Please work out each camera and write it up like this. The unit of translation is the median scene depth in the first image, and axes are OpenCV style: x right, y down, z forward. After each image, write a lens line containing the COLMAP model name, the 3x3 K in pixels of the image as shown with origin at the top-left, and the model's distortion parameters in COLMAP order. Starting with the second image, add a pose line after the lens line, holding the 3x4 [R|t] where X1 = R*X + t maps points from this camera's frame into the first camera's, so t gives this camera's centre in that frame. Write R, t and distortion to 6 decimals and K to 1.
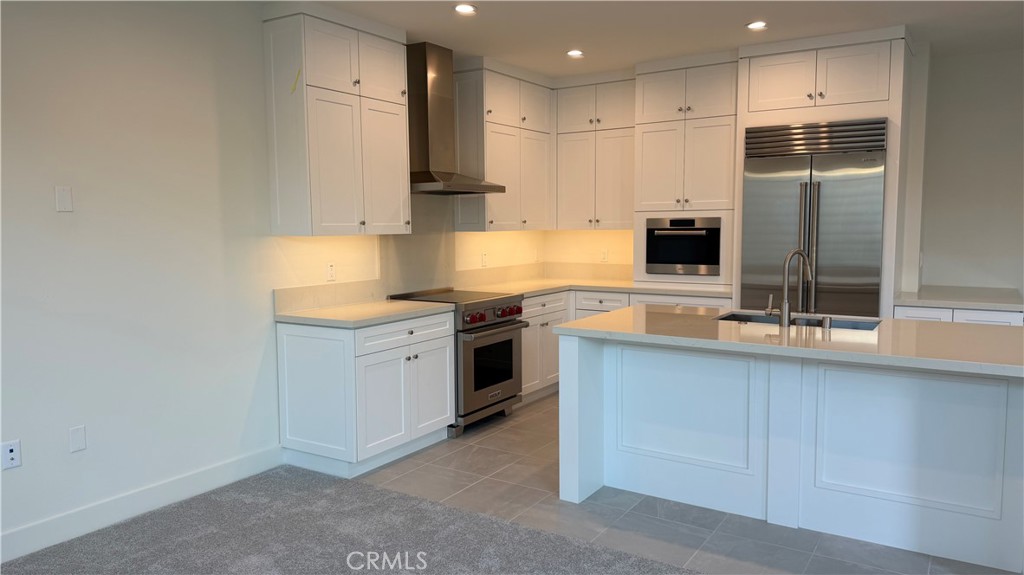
lens RADIAL K [[725.4, 0, 512.0], [0, 725.4, 287.5], [0, 0, 1]] dist [0.061004, -0.002863]
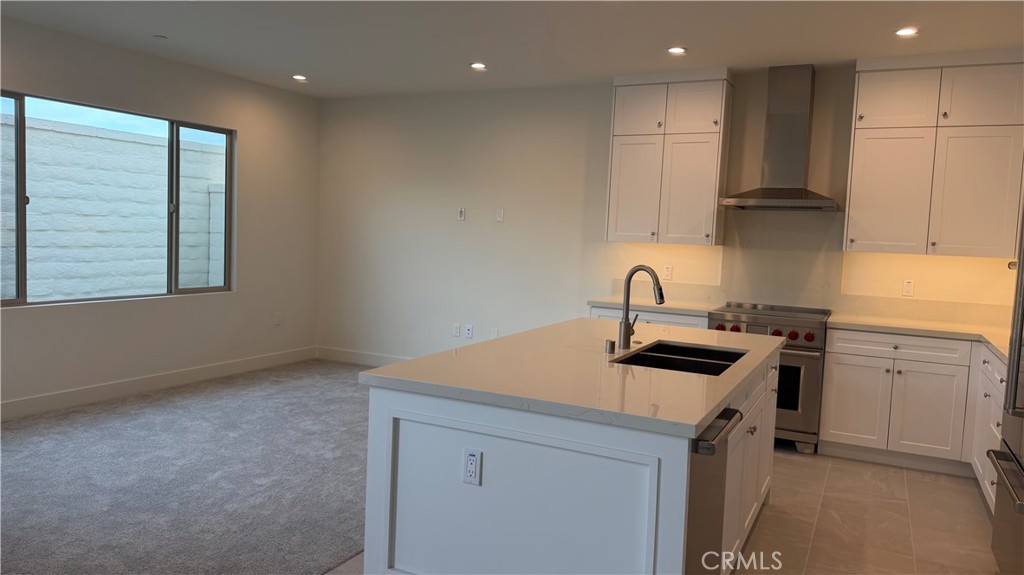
lens RADIAL K [[725.4, 0, 512.0], [0, 725.4, 287.5], [0, 0, 1]] dist [0.061004, -0.002863]
pose [[0.102049, 0.094605, -0.990271, 0.844066], [-0.129797, 0.988224, 0.081034, -0.054481], [0.986275, 0.120265, 0.113127, 0.506703]]
